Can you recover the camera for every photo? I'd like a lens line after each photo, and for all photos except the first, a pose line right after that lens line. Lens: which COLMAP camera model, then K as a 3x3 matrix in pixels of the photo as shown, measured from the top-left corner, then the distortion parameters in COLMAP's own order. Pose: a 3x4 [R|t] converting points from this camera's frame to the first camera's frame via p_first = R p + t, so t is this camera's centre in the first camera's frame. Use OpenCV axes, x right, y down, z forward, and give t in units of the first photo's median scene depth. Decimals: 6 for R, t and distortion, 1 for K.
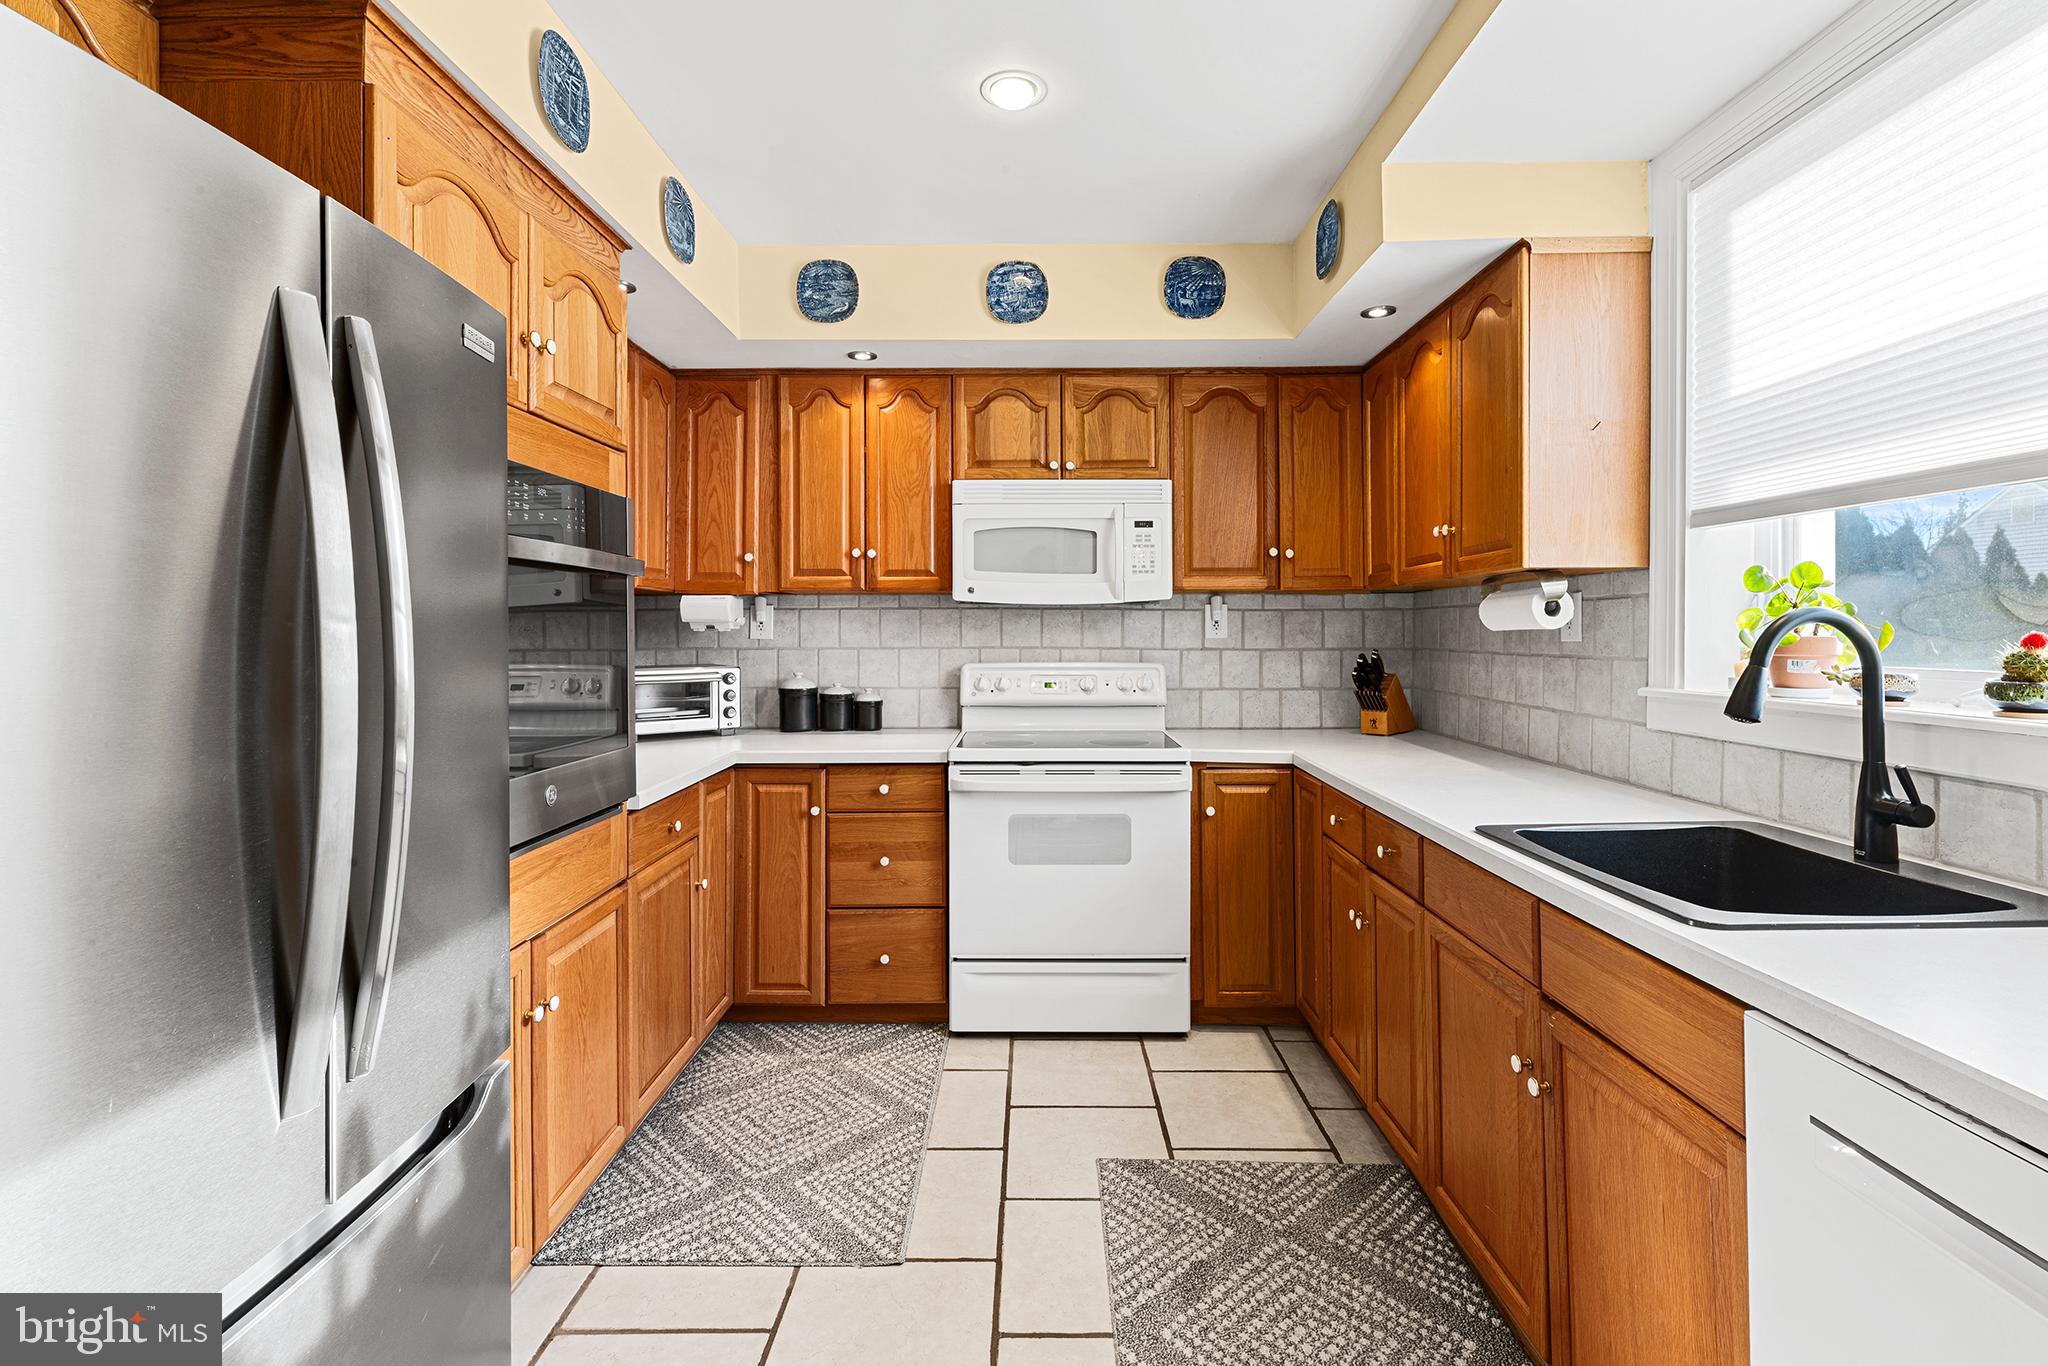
lens RADIAL K [[926.1, 0, 1023.5], [0, 926.1, 634.3], [0, 0, 1]] dist [0.002236, -0.000266]
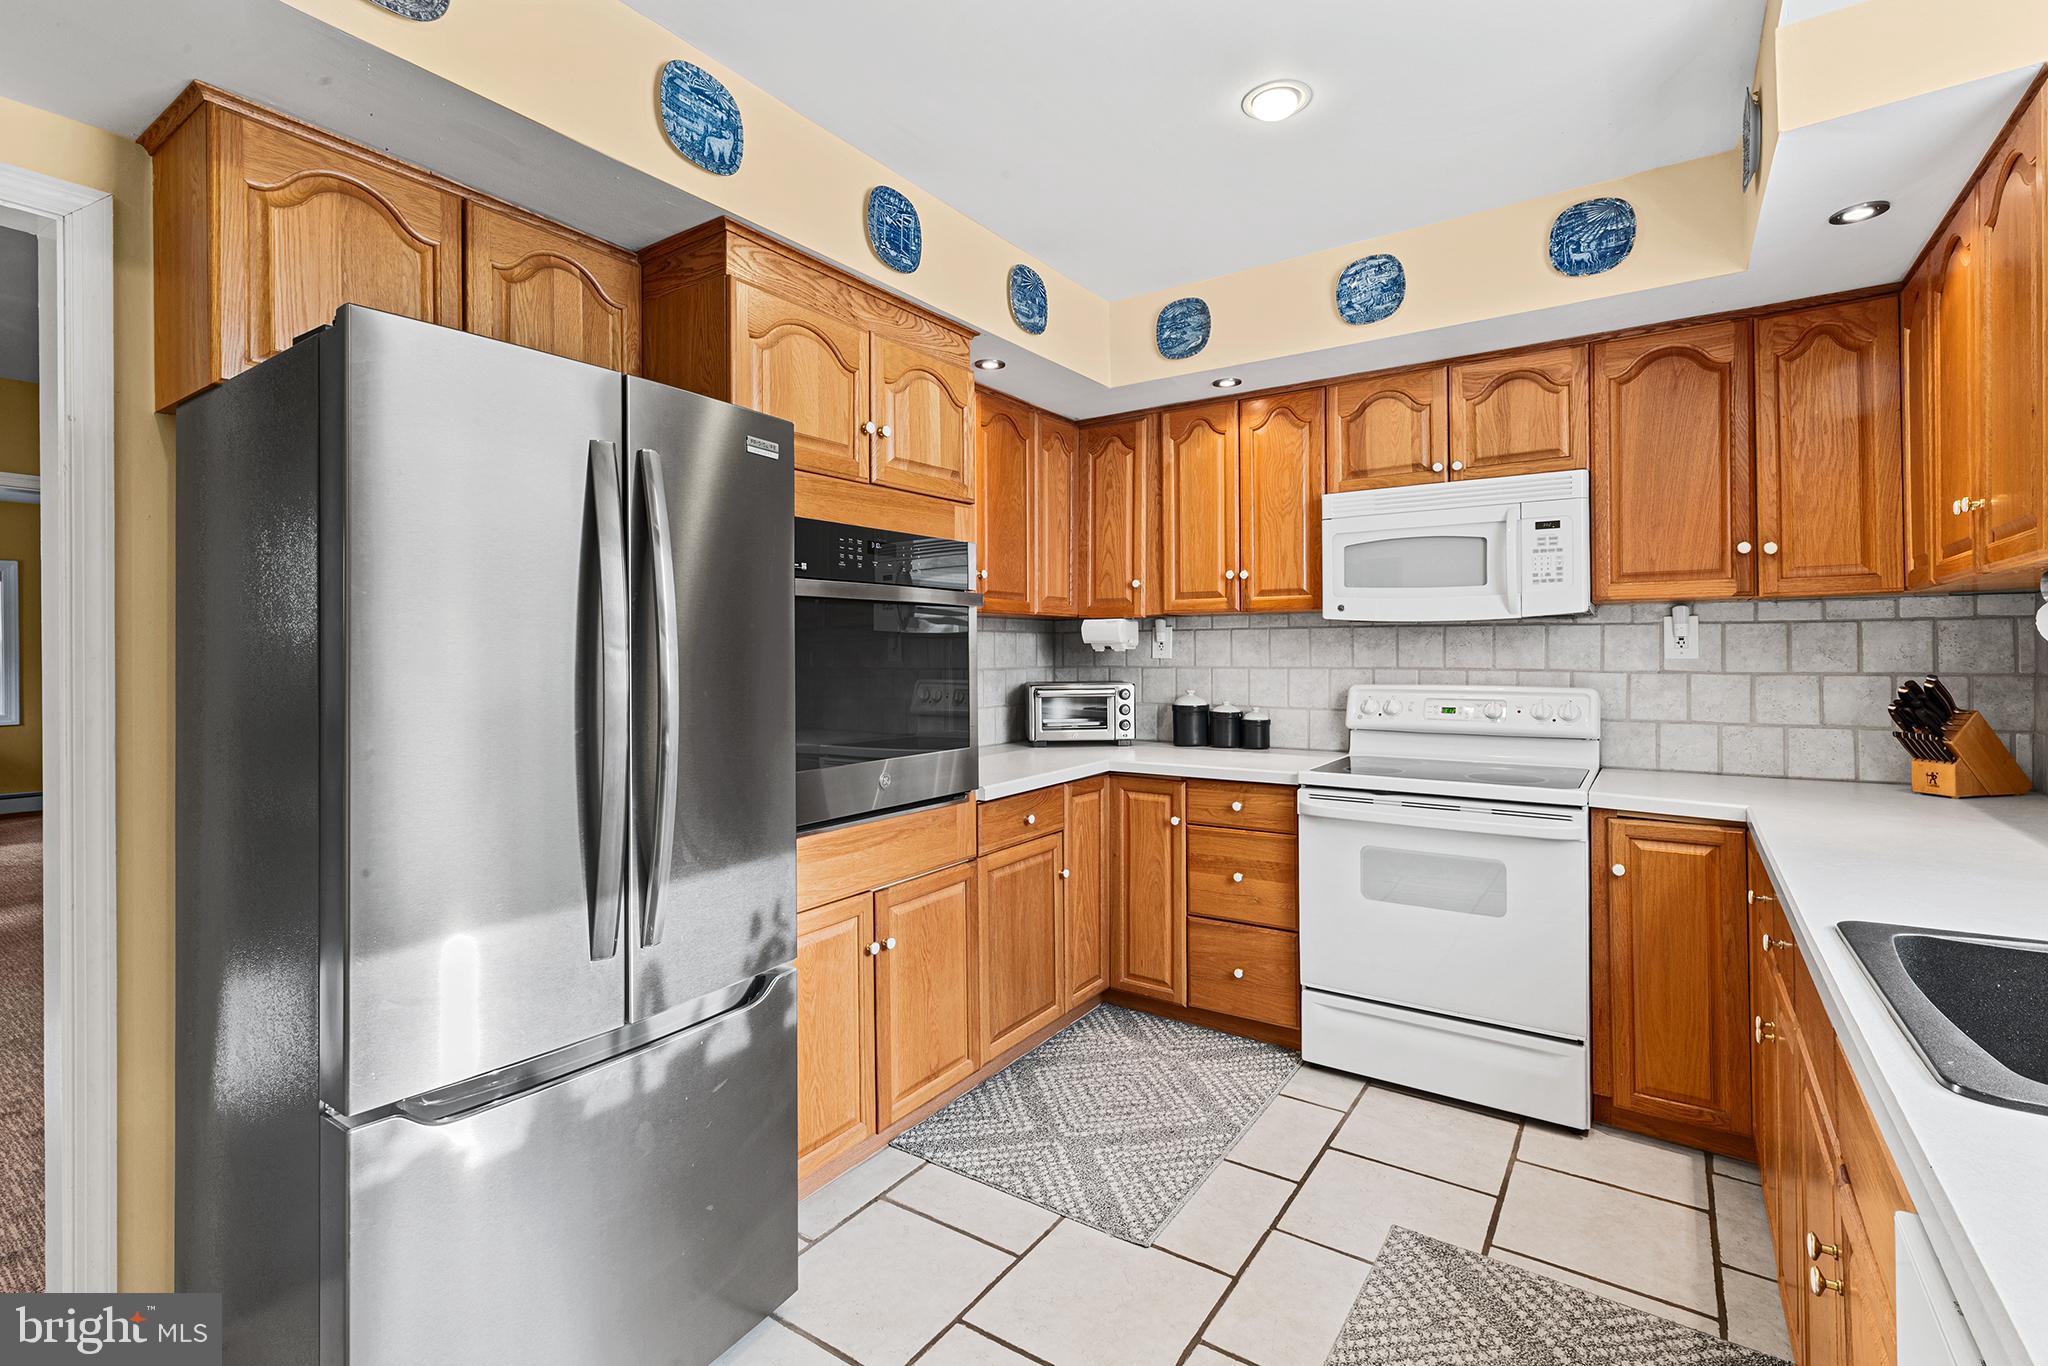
lens RADIAL K [[922.2, 0, 1027.0], [0, 922.2, 653.6], [0, 0, 1]] dist [0.001769, -0.000185]
pose [[0.831023, -0.000513, -0.556238, 0.224026], [0.001293, 0.999999, 0.001011, -0.002003], [0.556236, -0.001559, 0.831023, 0.028932]]
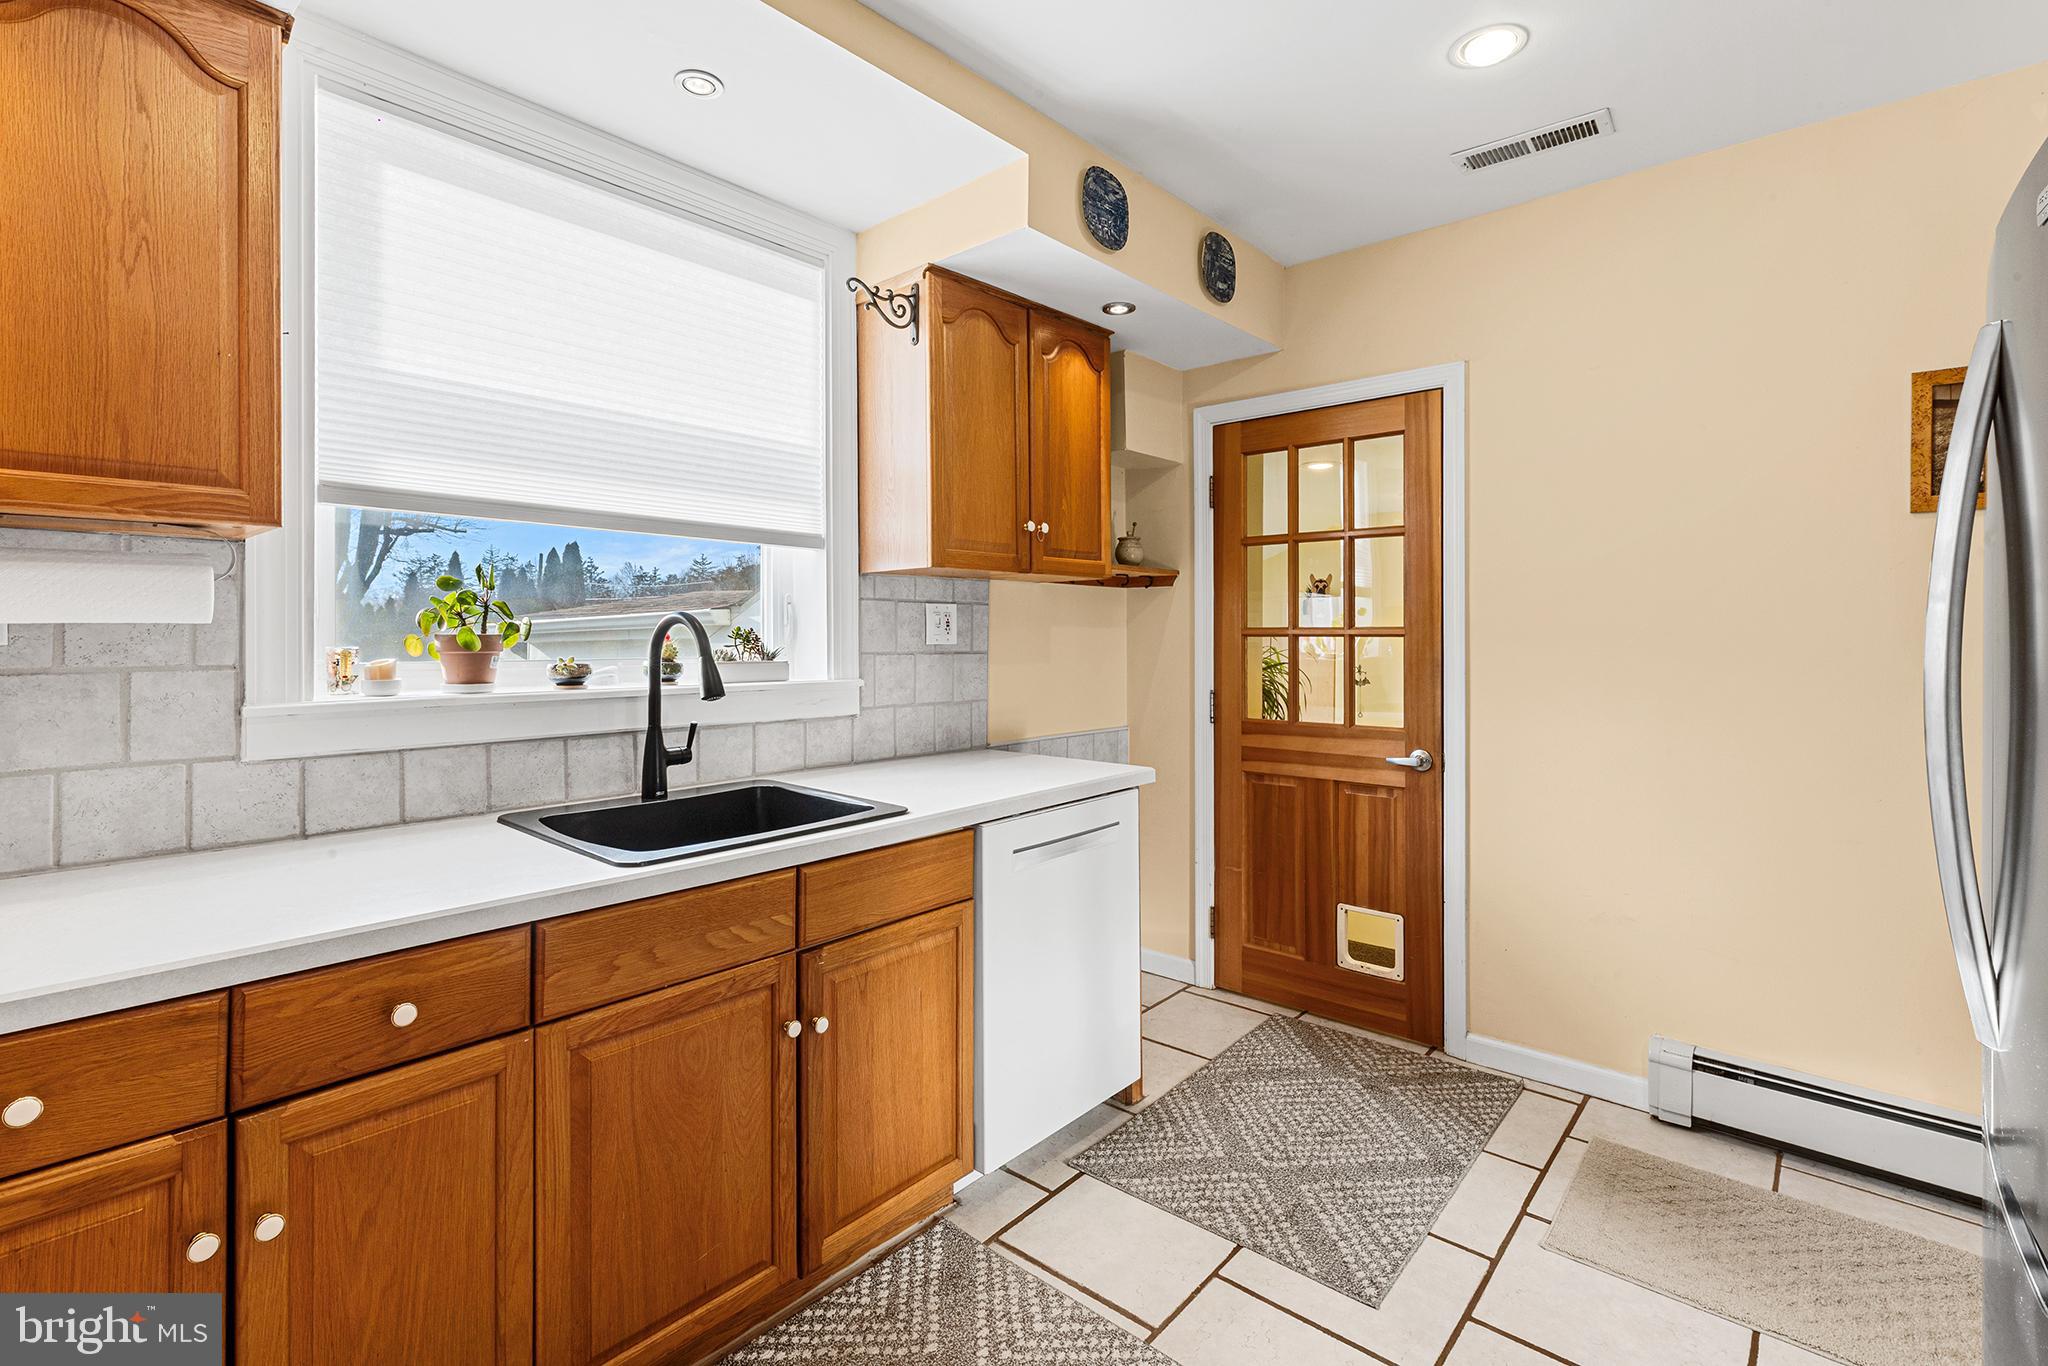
lens RADIAL K [[931.7, 0, 1017.7], [0, 931.7, 635.3], [0, 0, 1]] dist [-0.000185, -0.000161]
pose [[-0.755677, 0.003934, 0.654933, -0.198407], [0.004517, 0.999989, -0.000794, 0.004355], [-0.654929, 0.002358, -0.755687, 0.872702]]
